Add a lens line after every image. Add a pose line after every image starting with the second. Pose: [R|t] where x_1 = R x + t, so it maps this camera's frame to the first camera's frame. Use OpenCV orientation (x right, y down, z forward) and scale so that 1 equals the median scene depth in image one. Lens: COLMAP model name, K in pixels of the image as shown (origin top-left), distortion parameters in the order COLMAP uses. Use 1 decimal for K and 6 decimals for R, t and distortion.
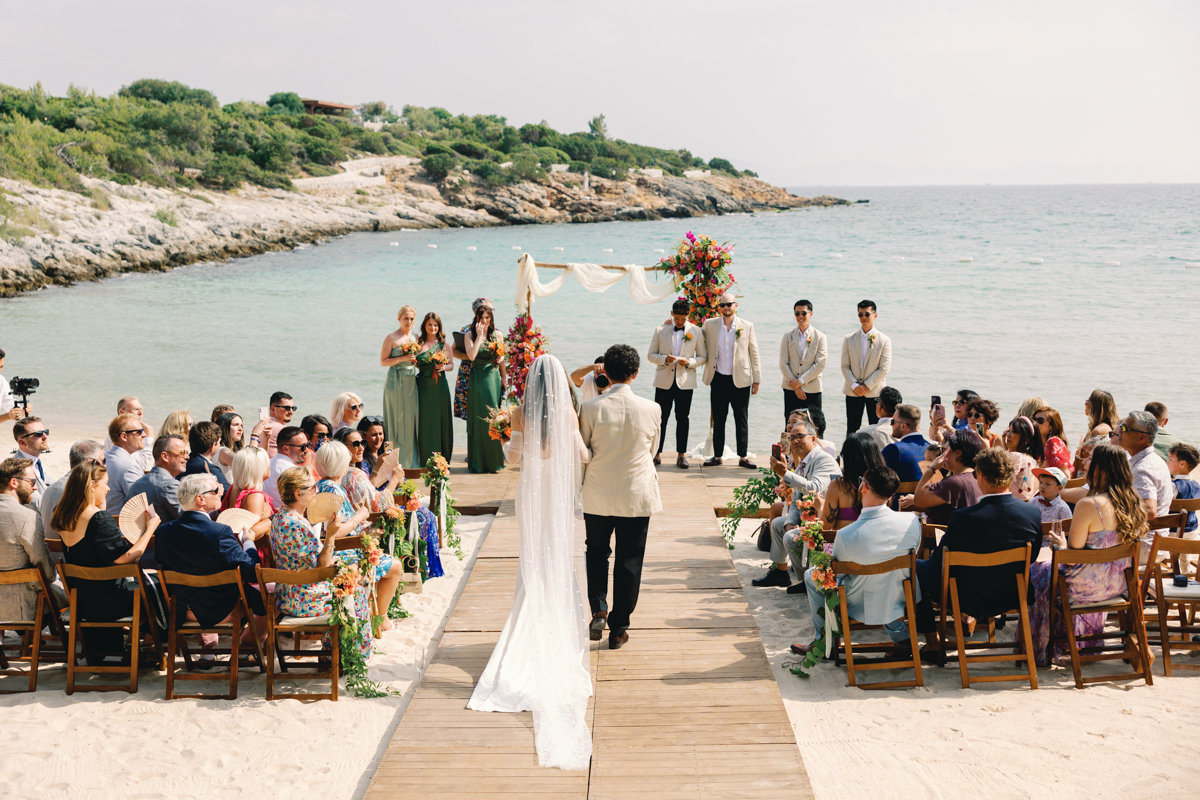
lens RADIAL K [[1389.4, 0, 596.8], [0, 1389.4, 399.2], [0, 0, 1]] dist [-0.018122, 0.000000]
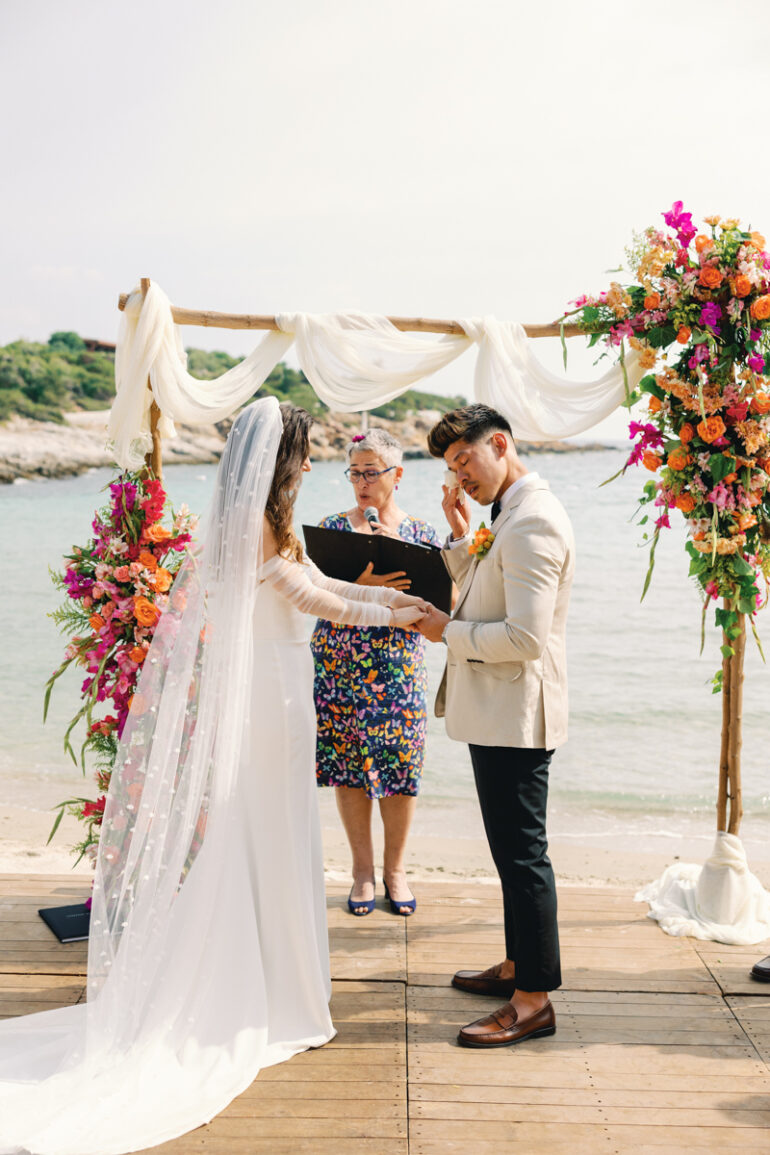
lens RADIAL K [[1254.5, 0, 383.4], [0, 1254.5, 578.9], [0, 0, 1]] dist [0.035115, 0.000000]
pose [[0.999941, 0.008052, 0.007297, 0.000193], [-0.007722, 0.998995, -0.044159, -0.003892], [-0.007645, 0.044100, 0.998998, 0.109764]]
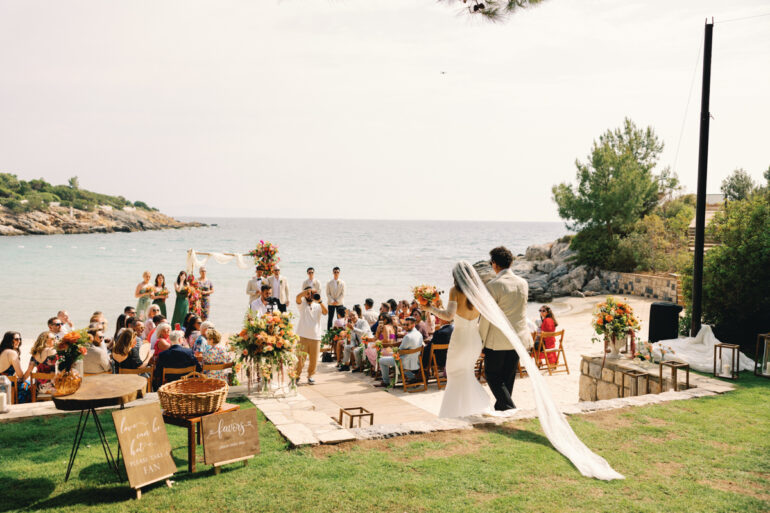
lens RADIAL K [[714.6, 0, 381.0], [0, 714.6, 237.0], [0, 0, 1]] dist [0.009447, 0.000000]
pose [[0.905619, 0.011556, 0.423935, -0.041069], [0.041233, 0.992494, -0.115135, 0.003997], [-0.422083, 0.121748, 0.898345, -0.031082]]
